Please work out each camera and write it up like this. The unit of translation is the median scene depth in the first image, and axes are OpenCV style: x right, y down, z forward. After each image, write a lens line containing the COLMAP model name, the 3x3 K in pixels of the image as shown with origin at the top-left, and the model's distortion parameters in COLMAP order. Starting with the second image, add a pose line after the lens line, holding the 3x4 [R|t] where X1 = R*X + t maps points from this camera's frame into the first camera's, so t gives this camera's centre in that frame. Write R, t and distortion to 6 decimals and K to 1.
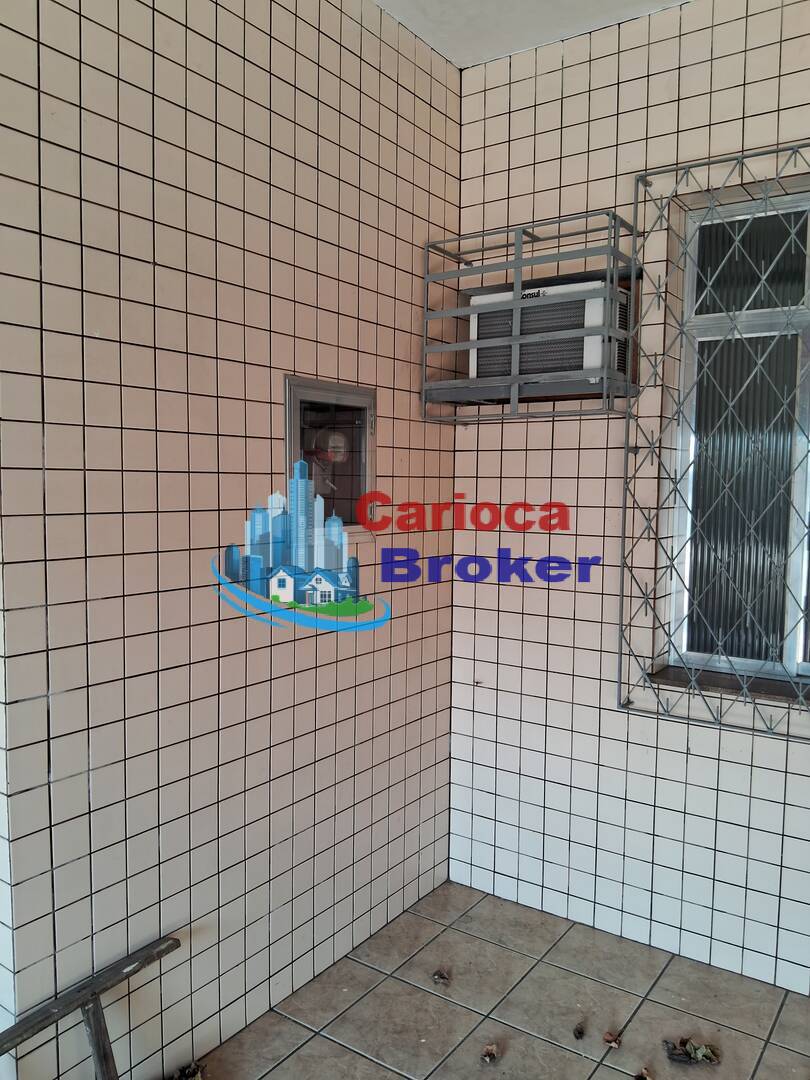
lens RADIAL K [[850.2, 0, 398.6], [0, 850.2, 541.9], [0, 0, 1]] dist [0.007862, -0.042995]
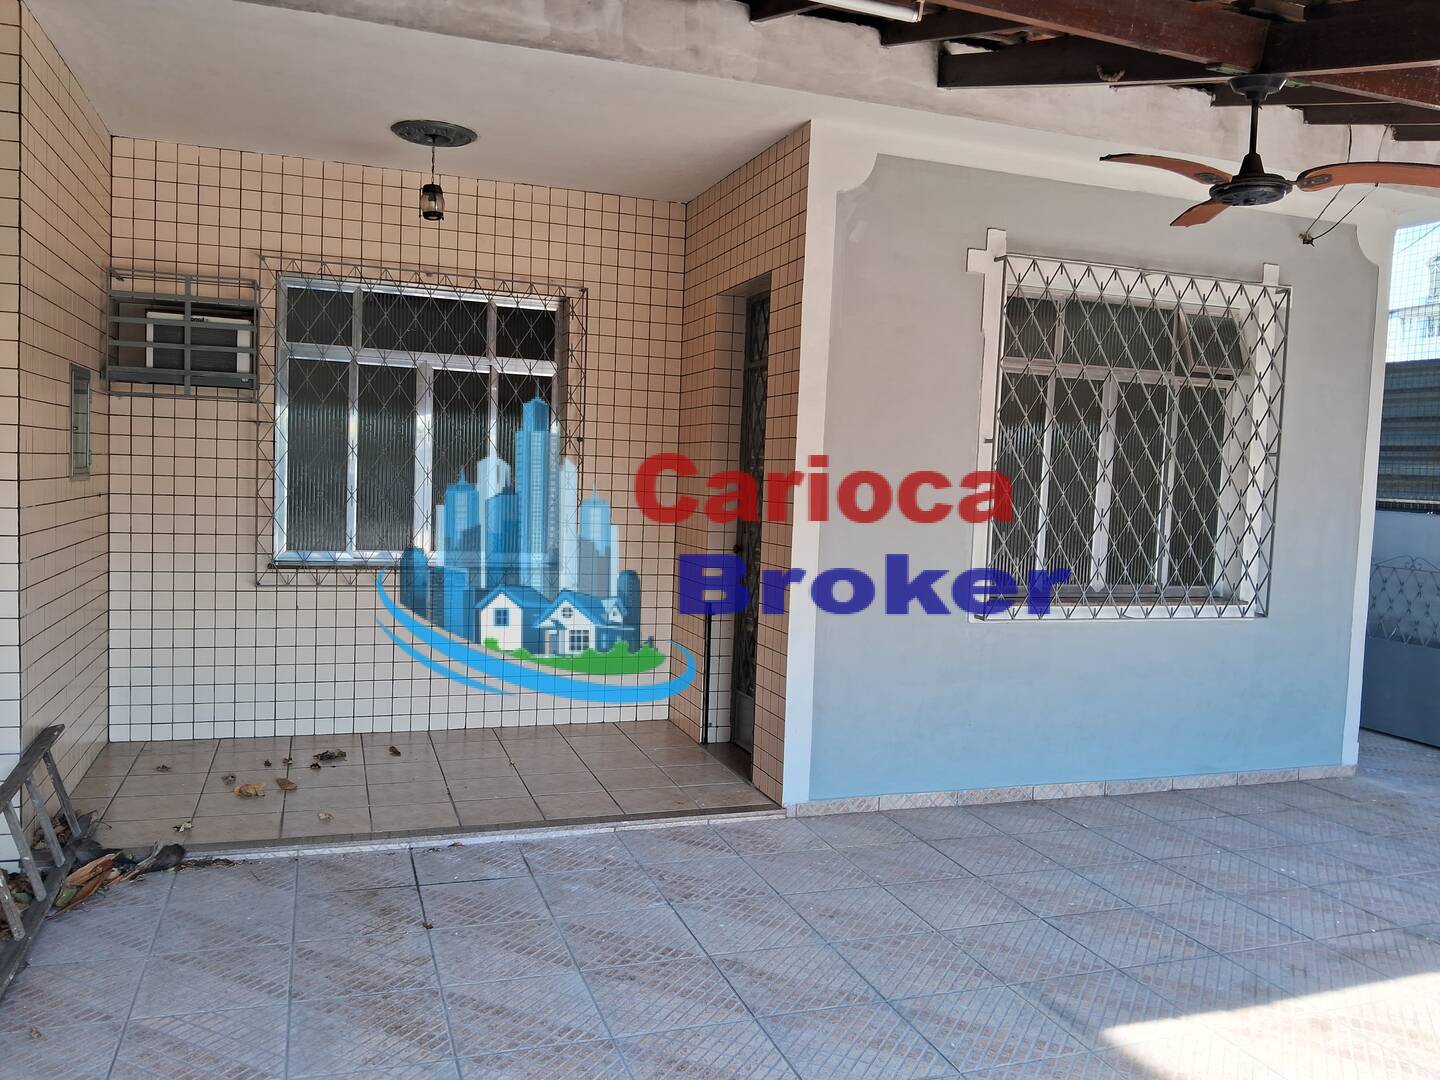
lens RADIAL K [[1133.6, 0, 722.3], [0, 1133.6, 544.2], [0, 0, 1]] dist [0.007862, -0.042995]
pose [[0.579591, -0.036122, 0.814107, -0.939321], [0.029236, 0.999296, 0.023525, 0.091902], [-0.814383, 0.010167, 0.580238, -0.921527]]
